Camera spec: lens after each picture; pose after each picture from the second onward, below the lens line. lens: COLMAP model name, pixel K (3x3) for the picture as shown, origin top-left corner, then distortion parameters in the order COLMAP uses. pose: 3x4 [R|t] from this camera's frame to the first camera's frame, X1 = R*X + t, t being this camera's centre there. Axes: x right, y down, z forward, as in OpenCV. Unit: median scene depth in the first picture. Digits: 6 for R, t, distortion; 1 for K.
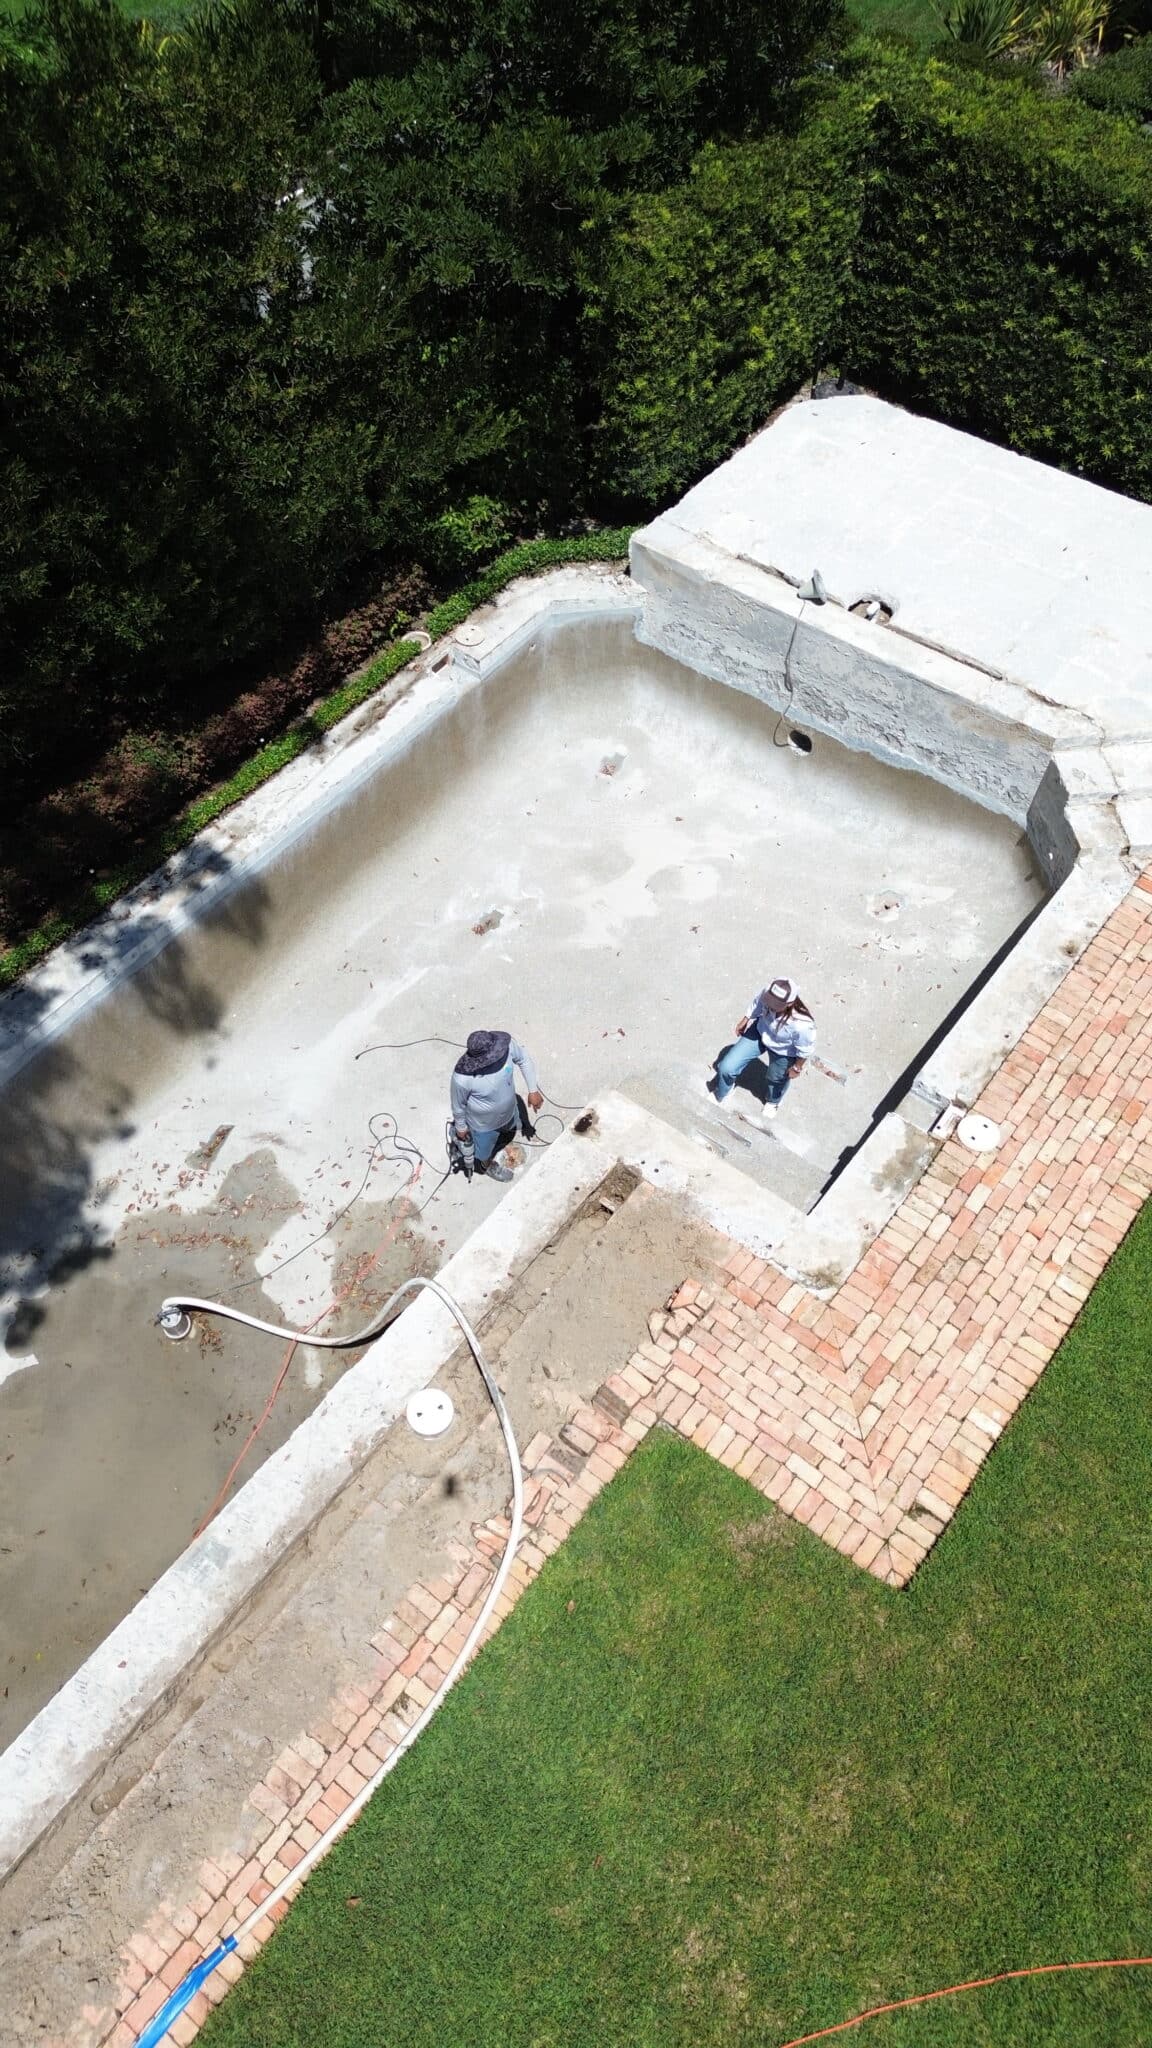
lens RADIAL K [[1460.9, 0, 567.4], [0, 1460.9, 1028.3], [0, 0, 1]] dist [0.073523, -0.073935]
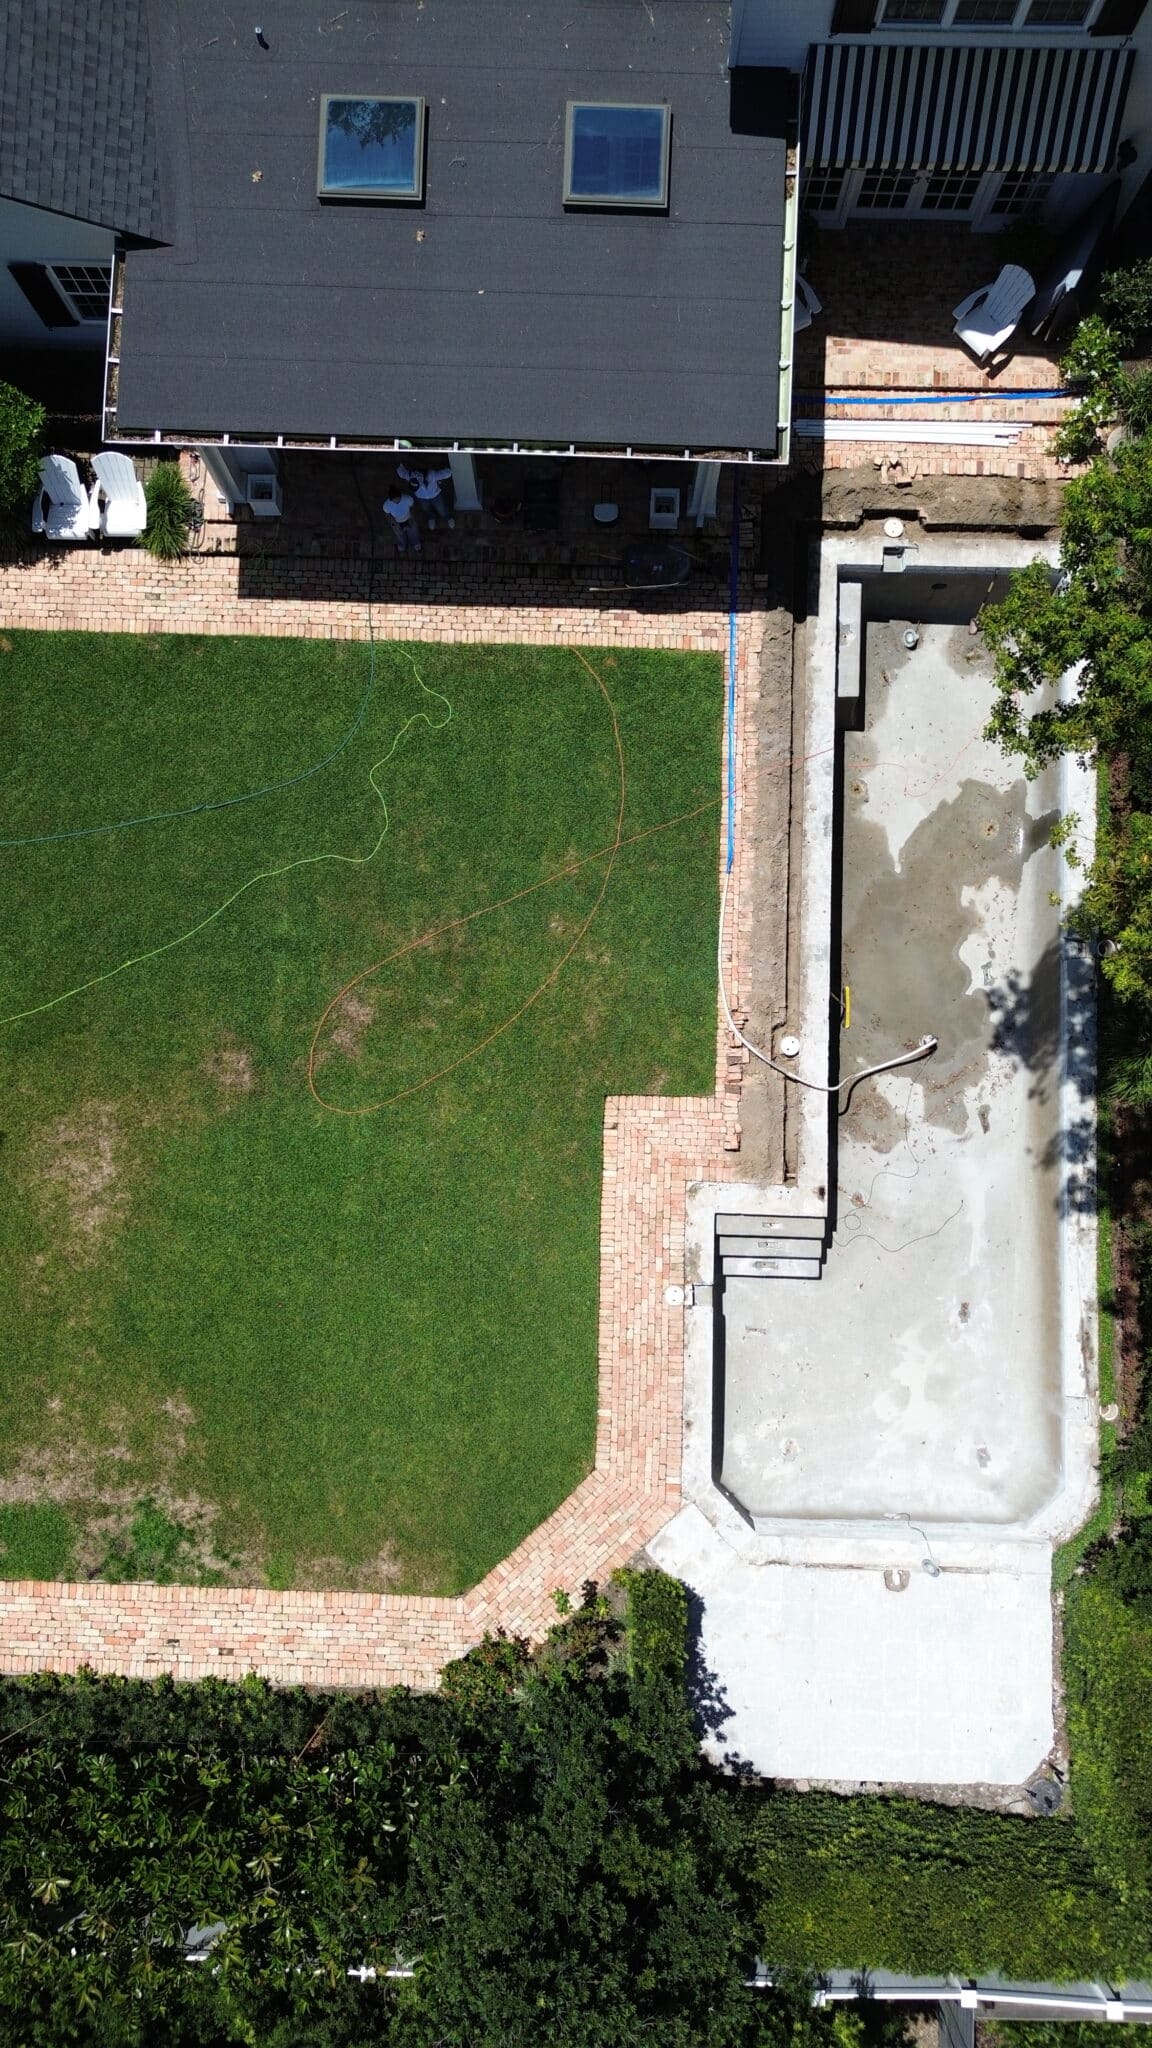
lens RADIAL K [[1460.9, 0, 567.4], [0, 1460.9, 1028.3], [0, 0, 1]] dist [0.073523, -0.073935]
pose [[-0.806738, 0.589562, -0.039873, 0.218196], [-0.472380, -0.602908, 0.642930, -0.847387], [0.355008, 0.537512, 0.764886, -0.781528]]
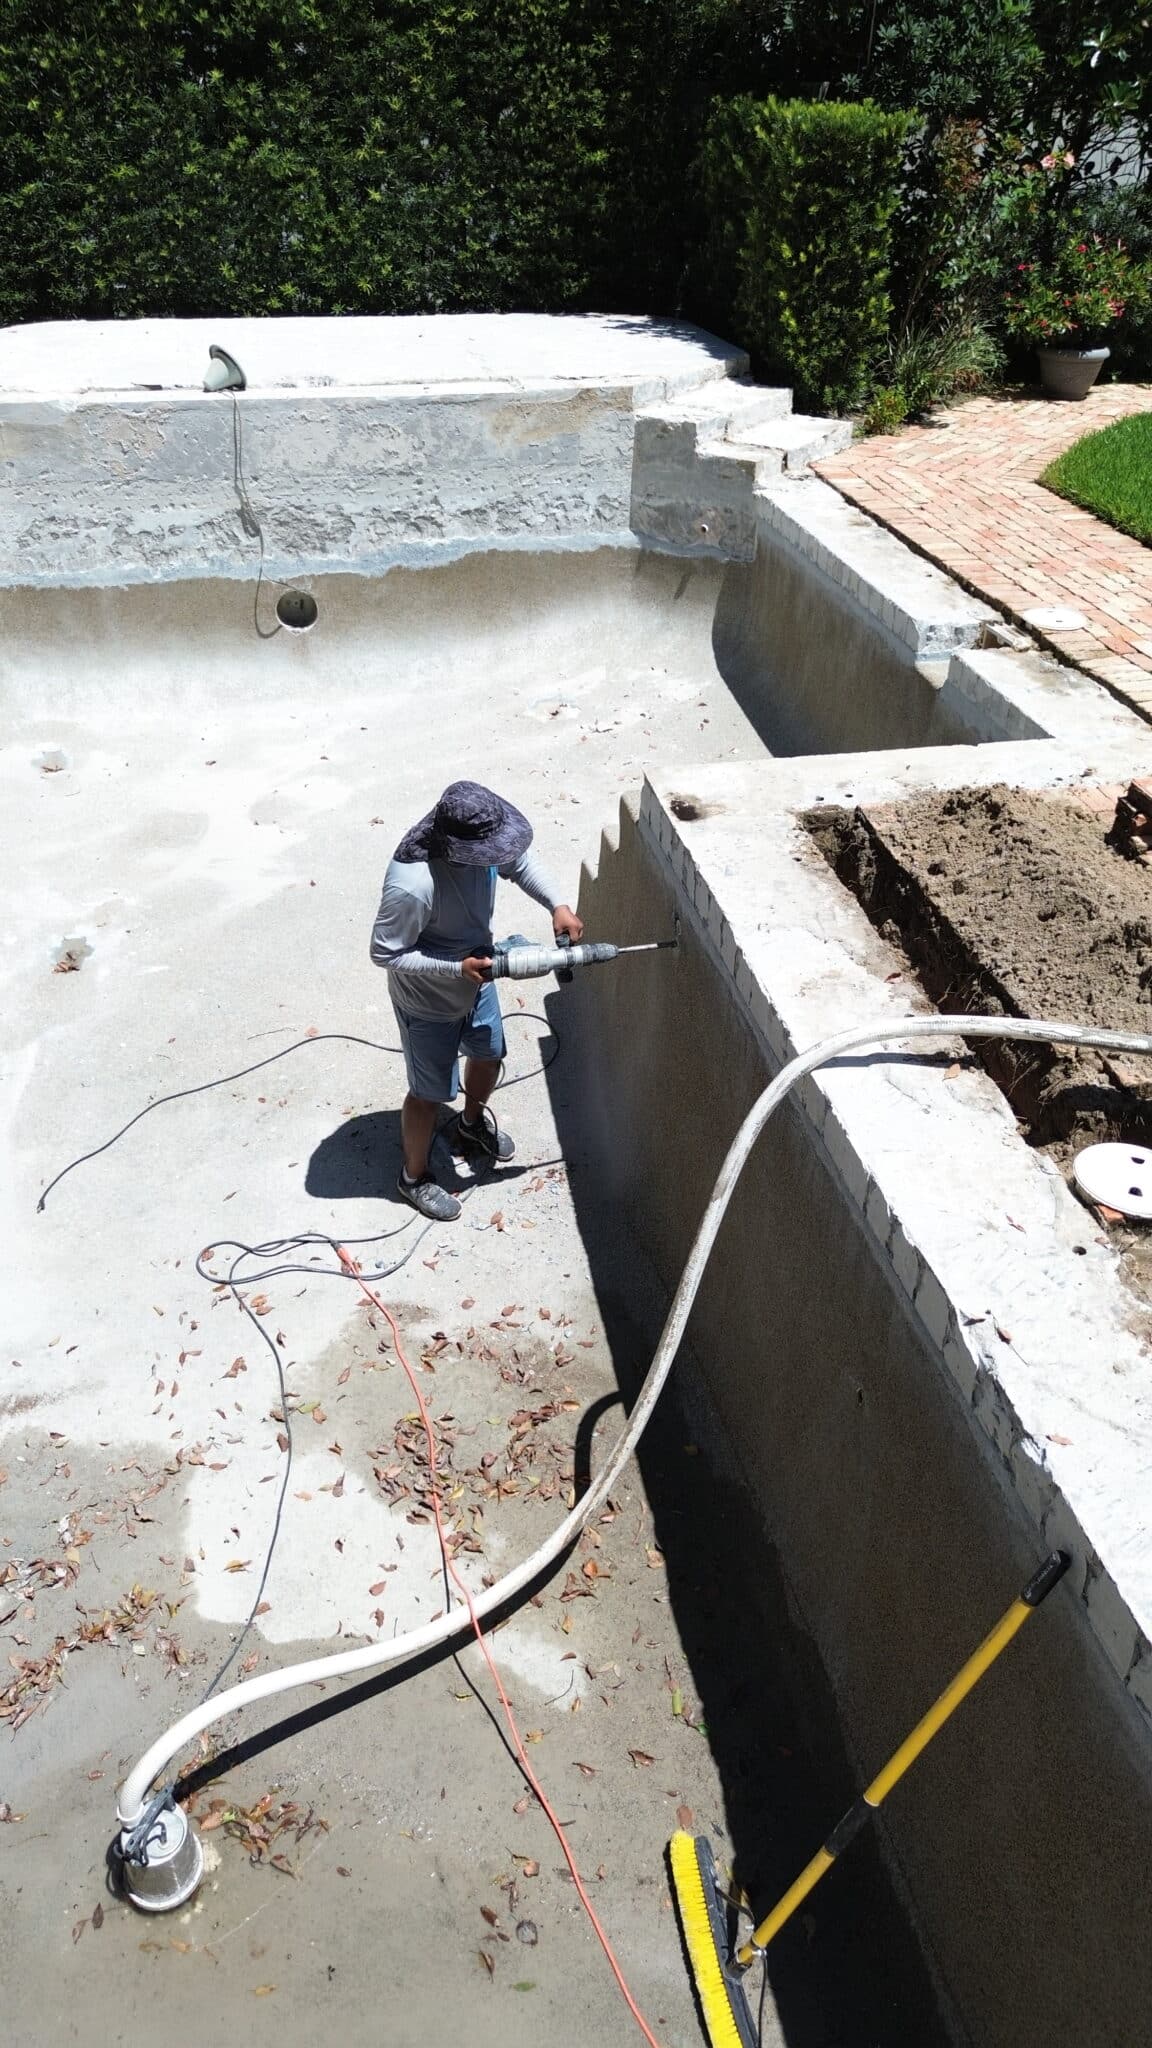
lens RADIAL K [[1460.9, 0, 567.4], [0, 1460.9, 1028.3], [0, 0, 1]] dist [0.073523, -0.073935]
pose [[0.657355, -0.415224, 0.628866, -0.309741], [0.609425, 0.783784, -0.119520, 0.135357], [-0.443267, 0.461814, 0.768272, 0.554571]]
